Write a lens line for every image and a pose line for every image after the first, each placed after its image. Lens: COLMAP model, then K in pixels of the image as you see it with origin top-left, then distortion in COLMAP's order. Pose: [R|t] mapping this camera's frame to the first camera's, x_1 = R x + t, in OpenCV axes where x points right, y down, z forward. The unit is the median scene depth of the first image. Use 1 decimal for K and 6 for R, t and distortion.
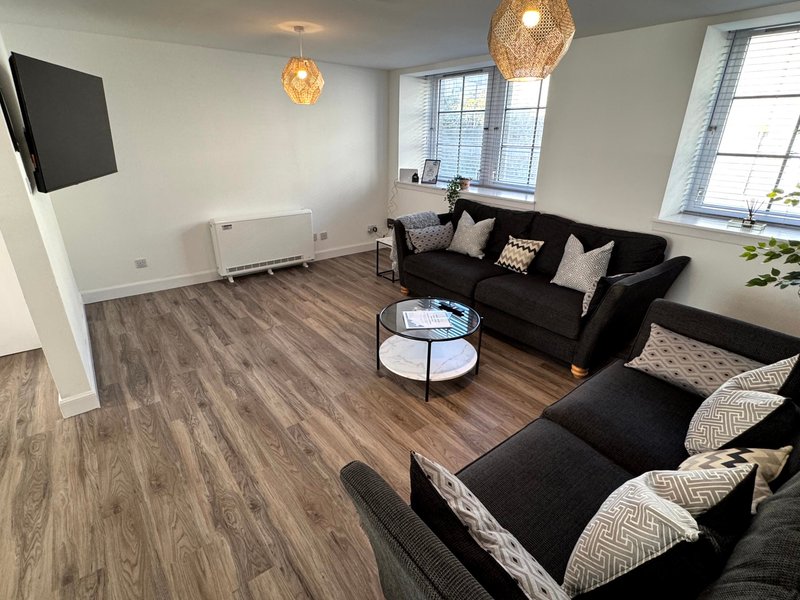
lens RADIAL K [[406.7, 0, 394.5], [0, 406.7, 298.4], [0, 0, 1]] dist [-0.003604, 0.000328]
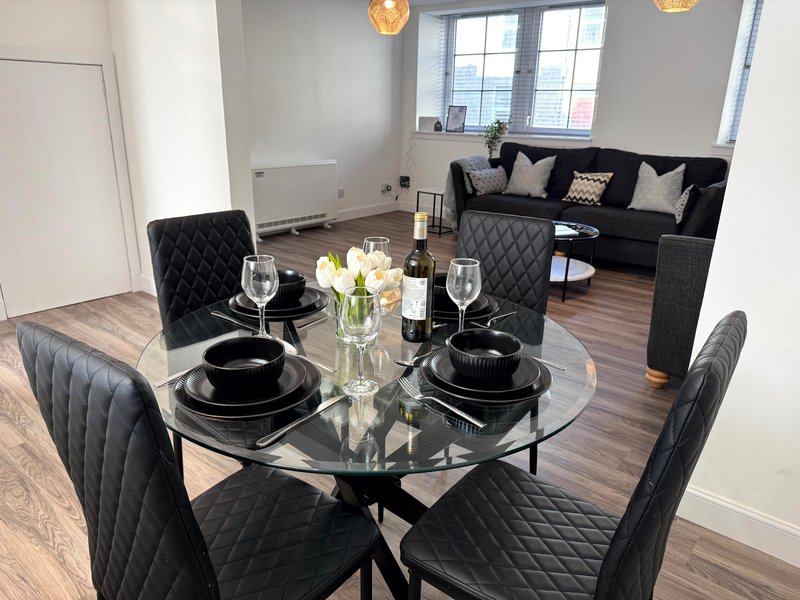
lens RADIAL K [[573.3, 0, 401.8], [0, 573.3, 299.6], [0, 0, 1]] dist [0.038087, -0.043511]
pose [[0.974772, -0.062971, 0.214135, -0.446303], [0.075411, 0.995877, -0.050422, 0.195297], [-0.210077, 0.065298, 0.975502, -0.268384]]
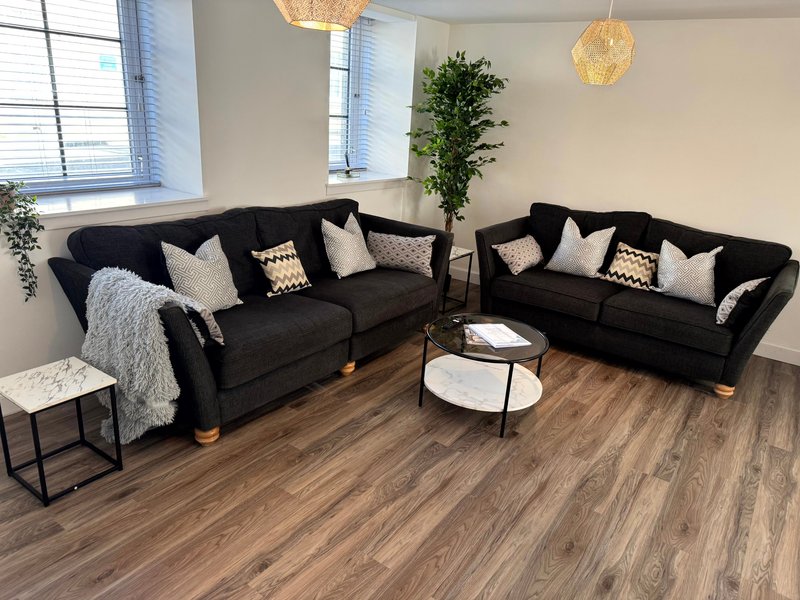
lens RADIAL K [[573.3, 0, 405.9], [0, 573.3, 306.4], [0, 0, 1]] dist [0.038087, -0.043511]
pose [[-0.305494, -0.347718, 0.886434, -0.620786], [0.289568, 0.852922, 0.434367, -0.397259], [-0.907096, 0.389379, -0.159874, 0.933383]]
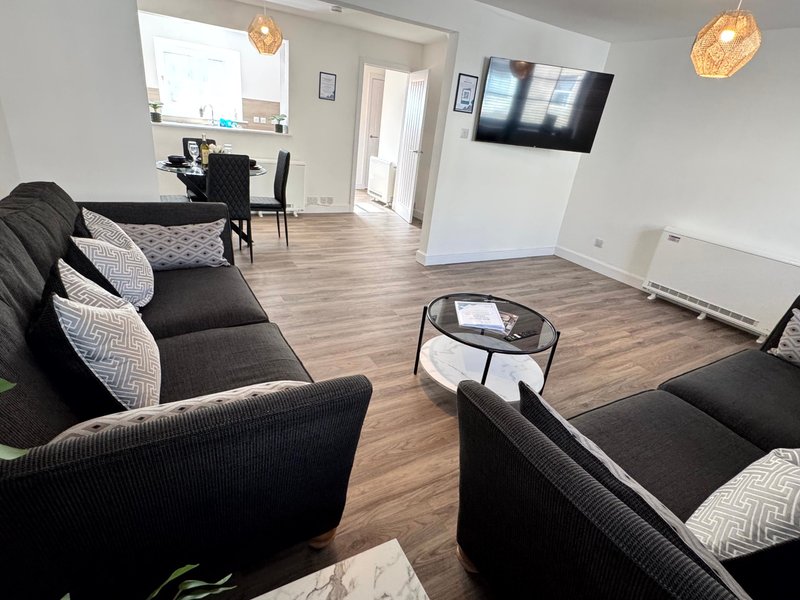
lens RADIAL K [[406.7, 0, 395.8], [0, 406.7, 299.0], [0, 0, 1]] dist [-0.003604, 0.000328]
pose [[-0.133277, 0.374568, -0.917571, 0.581109], [-0.474301, 0.788819, 0.390901, -0.147403], [0.870216, 0.487303, 0.072526, 0.543372]]
